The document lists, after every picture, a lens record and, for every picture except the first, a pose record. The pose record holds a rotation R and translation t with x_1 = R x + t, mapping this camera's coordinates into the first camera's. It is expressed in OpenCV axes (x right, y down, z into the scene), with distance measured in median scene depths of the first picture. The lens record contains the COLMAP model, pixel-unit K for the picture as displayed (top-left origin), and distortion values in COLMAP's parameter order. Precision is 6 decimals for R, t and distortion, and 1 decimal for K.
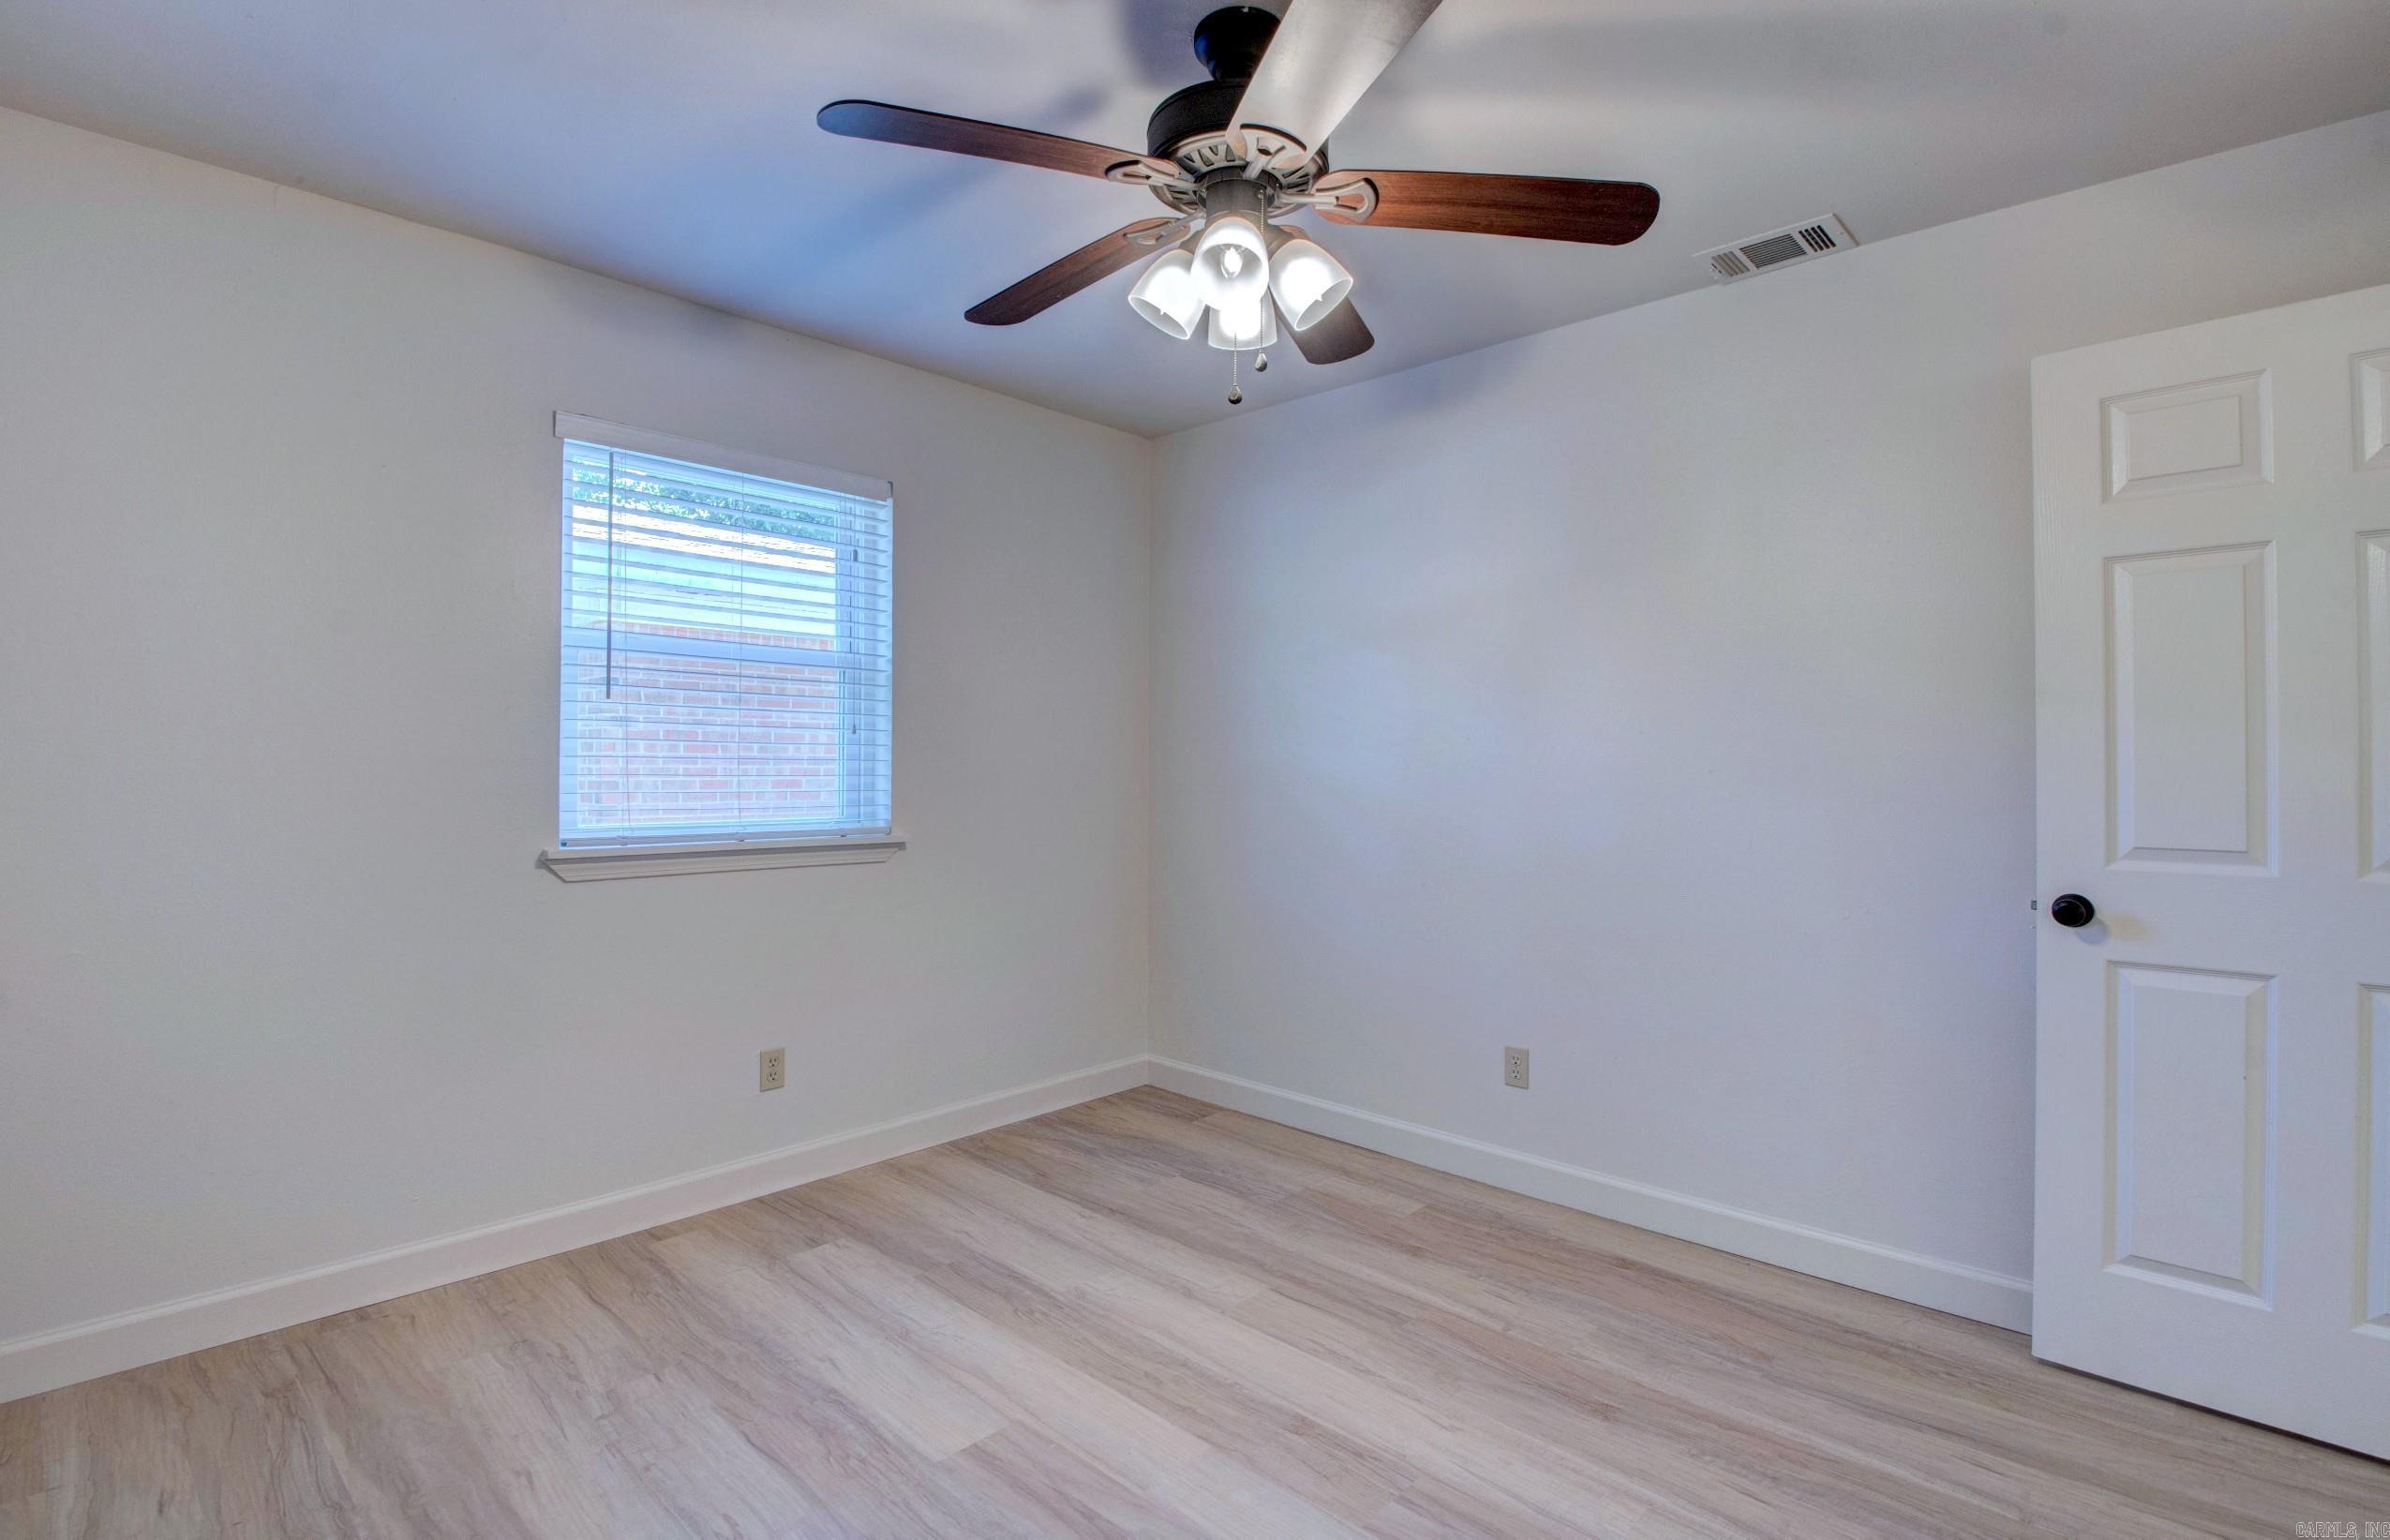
lens RADIAL K [[1141.0, 0, 1179.6], [0, 1141.0, 758.8], [0, 0, 1]] dist [0.023433, -0.030327]
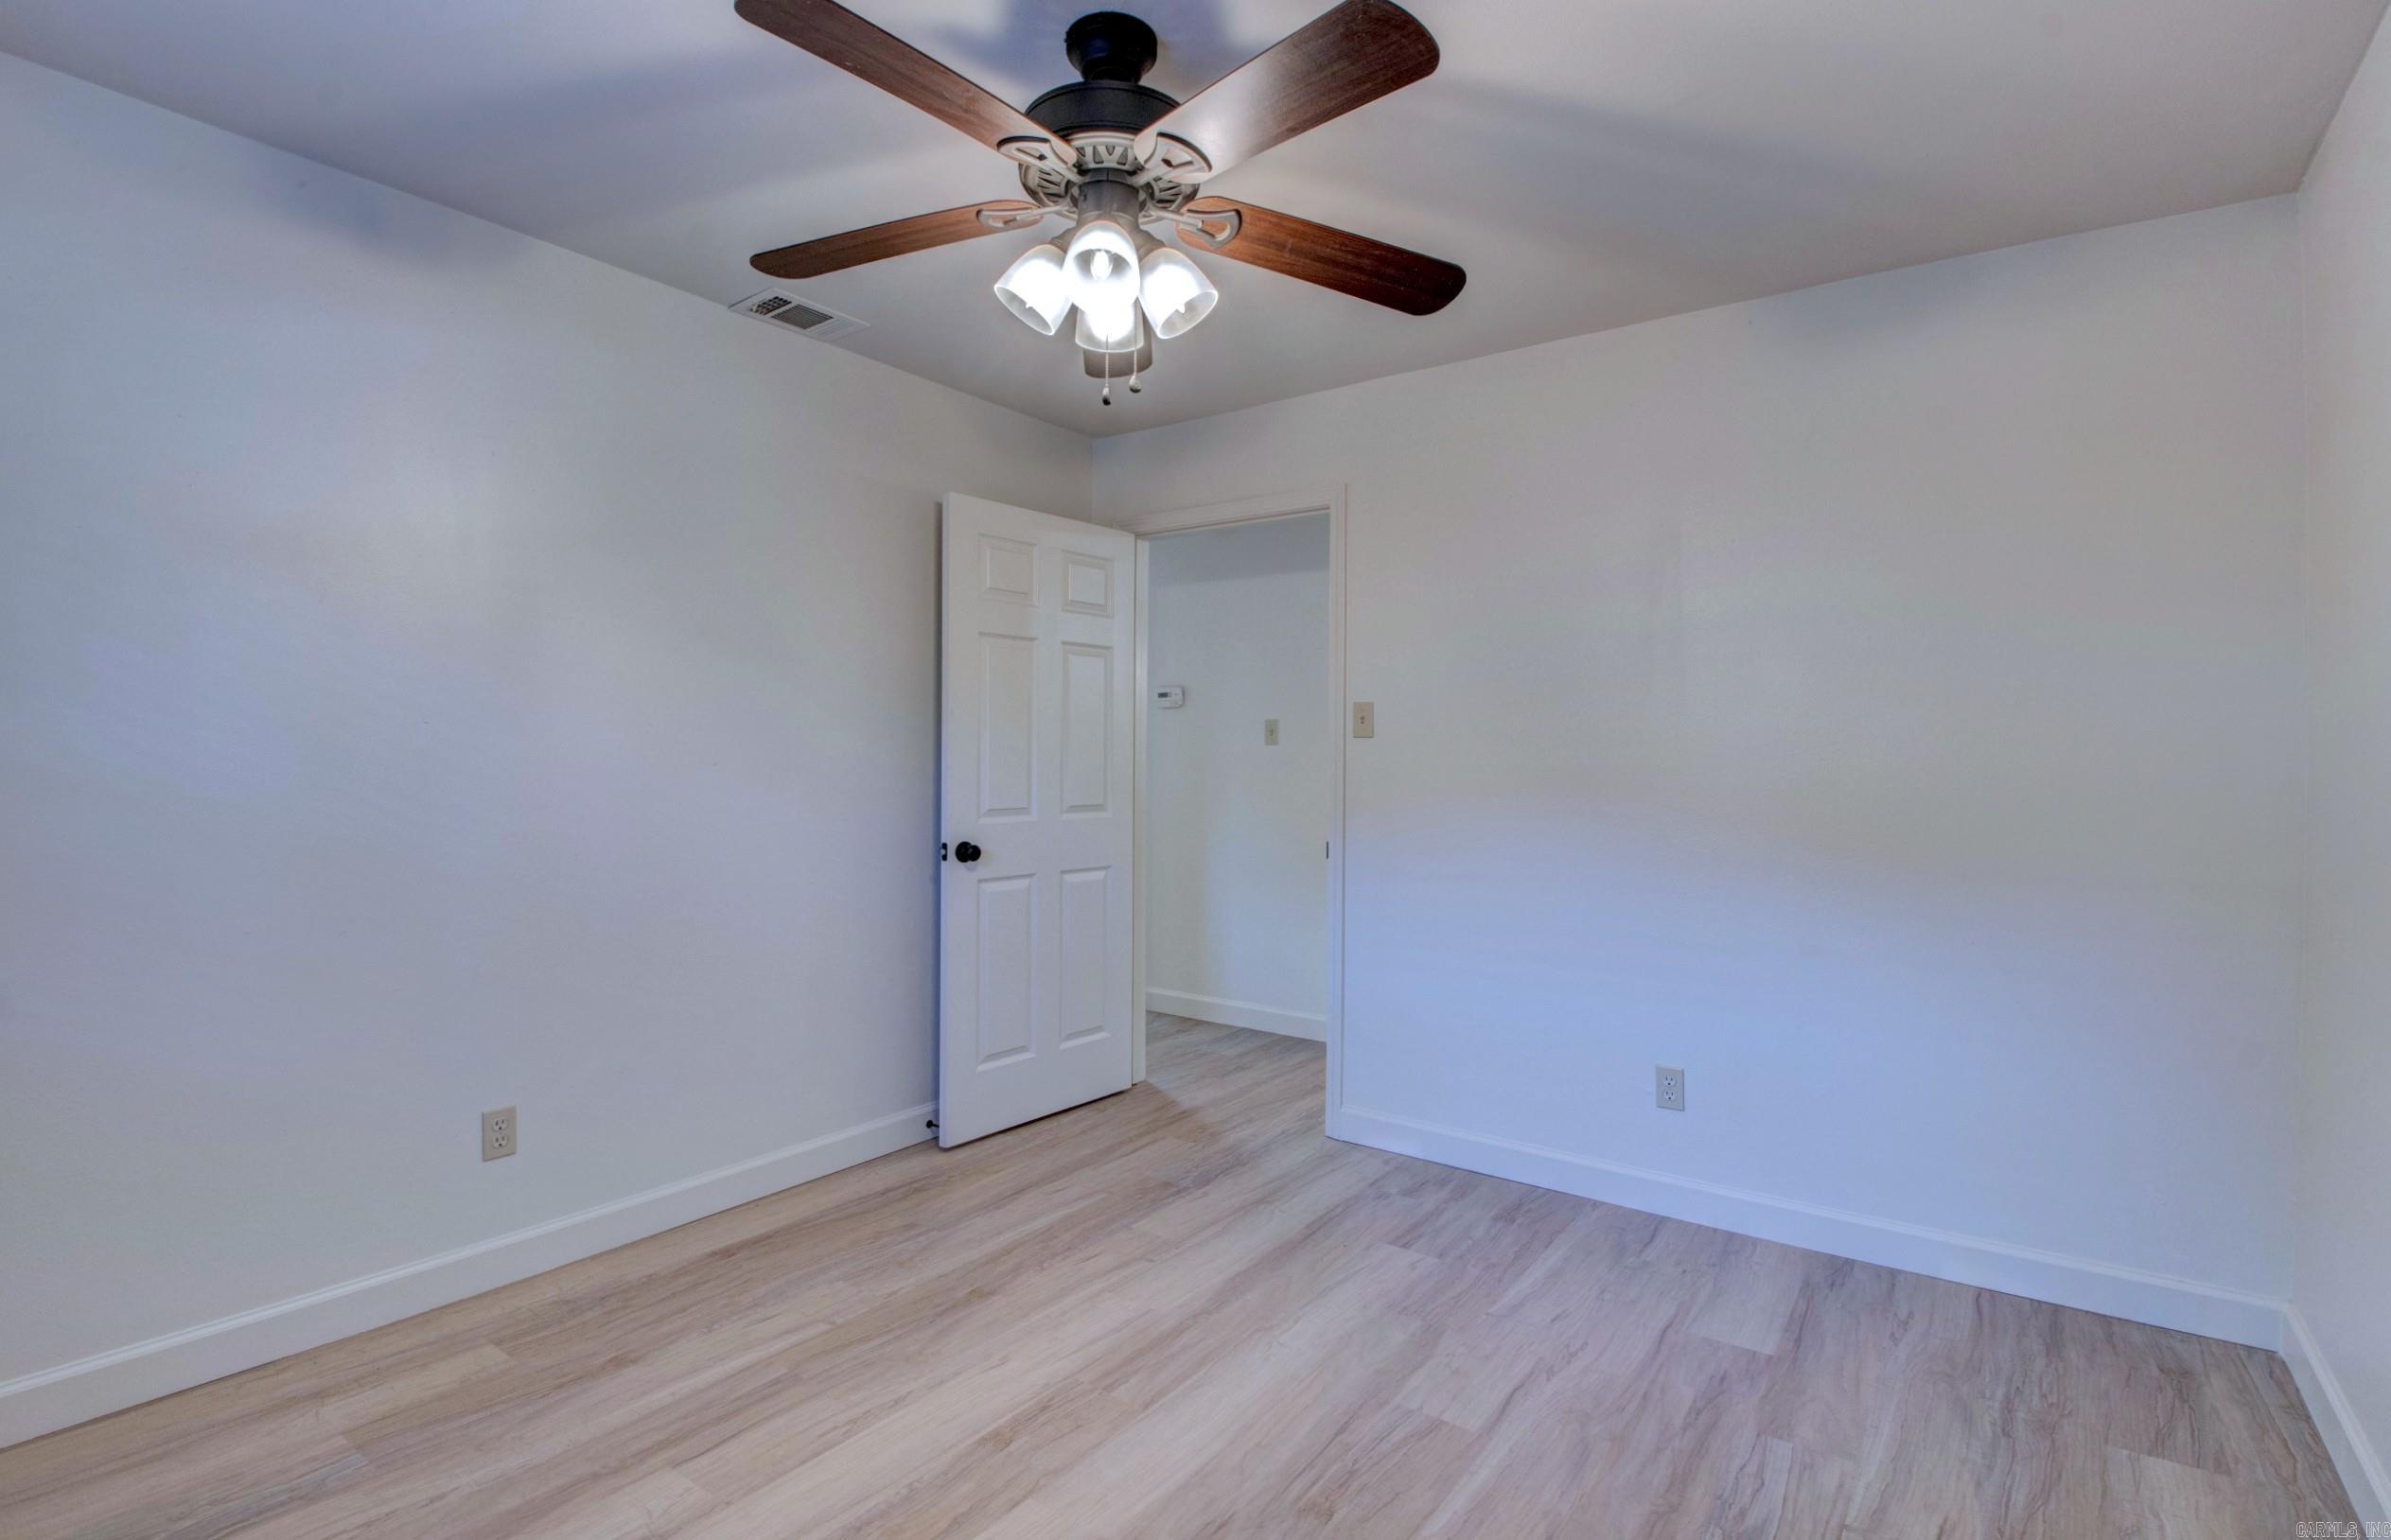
lens RADIAL K [[1141.3, 0, 1180.1], [0, 1141.3, 758.8], [0, 0, 1]] dist [0.023433, -0.030327]
pose [[-0.128702, -0.004183, 0.991674, -0.774097], [-0.010659, 0.999939, 0.002834, -0.003325], [-0.991626, -0.010205, -0.128739, 0.857726]]
